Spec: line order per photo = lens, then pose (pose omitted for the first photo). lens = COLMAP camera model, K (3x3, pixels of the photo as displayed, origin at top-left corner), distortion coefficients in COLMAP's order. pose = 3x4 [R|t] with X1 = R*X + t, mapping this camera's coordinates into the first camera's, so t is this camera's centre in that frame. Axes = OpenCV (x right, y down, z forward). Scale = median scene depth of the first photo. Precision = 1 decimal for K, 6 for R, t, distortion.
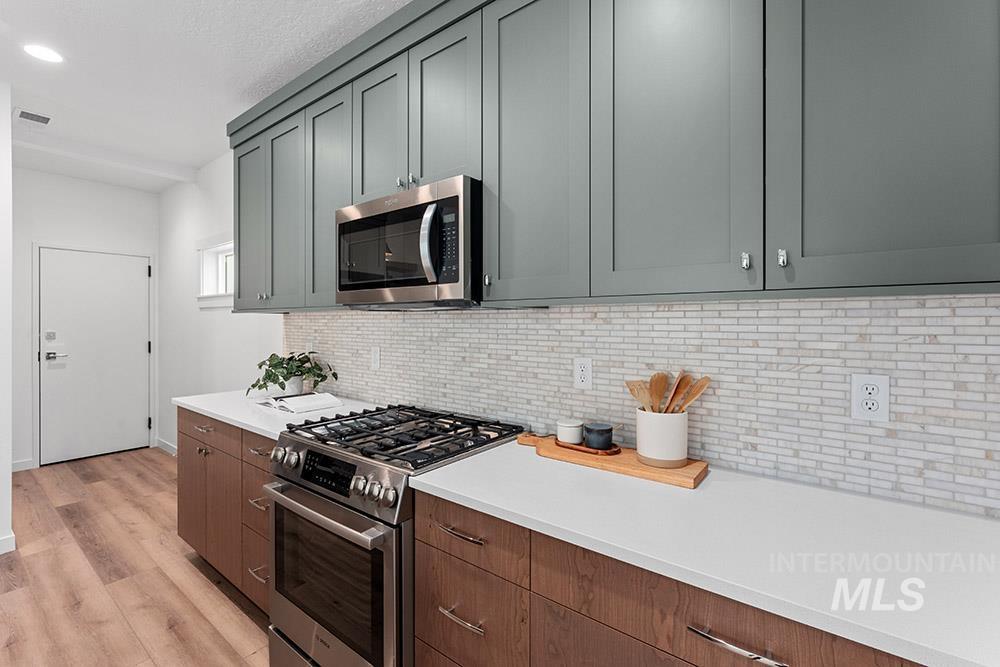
lens RADIAL K [[436.3, 0, 505.3], [0, 436.3, 323.9], [0, 0, 1]] dist [0.000503, 0.000337]
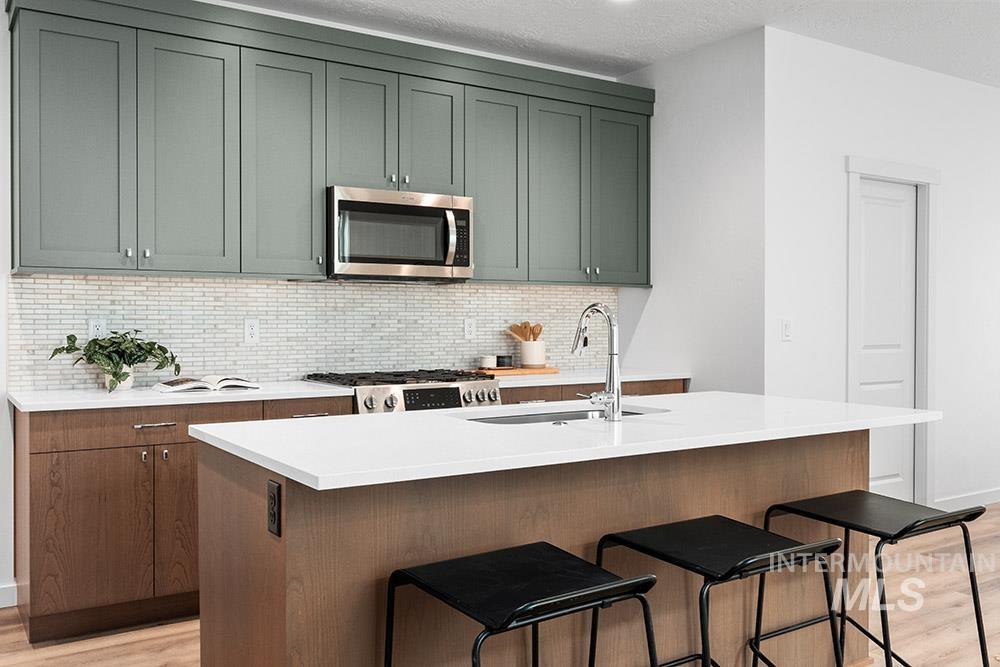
lens RADIAL K [[883.2, 0, 502.0], [0, 883.2, 329.1], [0, 0, 1]] dist [-0.030810, 0.002438]
pose [[0.324614, -0.013785, 0.945746, -3.009035], [0.004049, 0.999905, 0.013185, 0.082637], [-0.945838, -0.000450, 0.324639, -0.114367]]
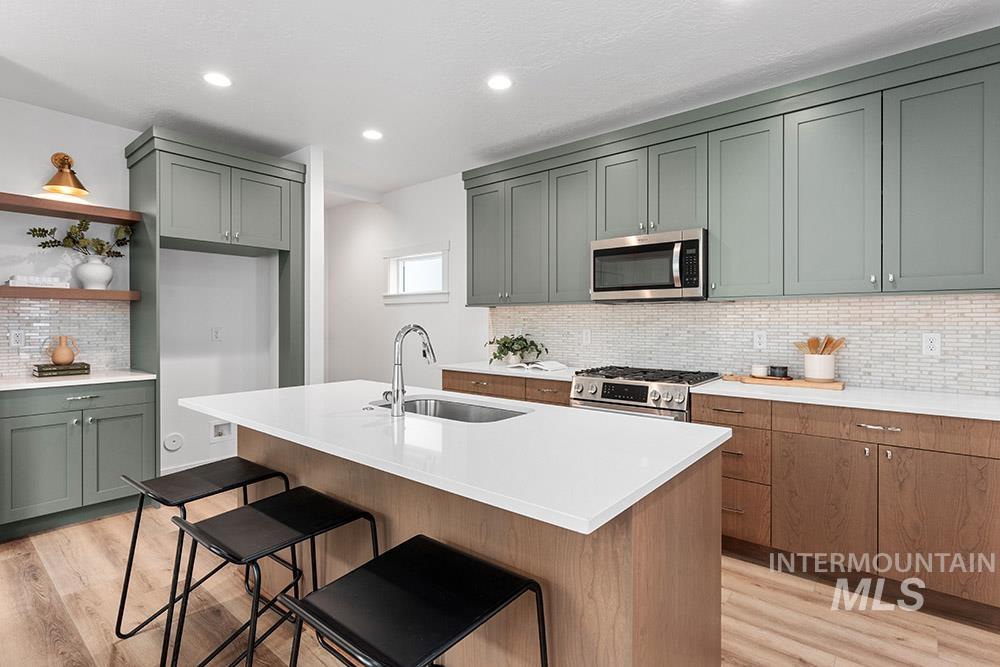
lens RADIAL K [[485.1, 0, 507.4], [0, 485.1, 323.8], [0, 0, 1]] dist [-0.002061, 0.003167]
pose [[0.999563, 0.000635, -0.029559, -0.843110], [-0.000697, 0.999998, -0.002087, 0.061389], [0.029558, 0.002107, 0.999561, -1.036294]]
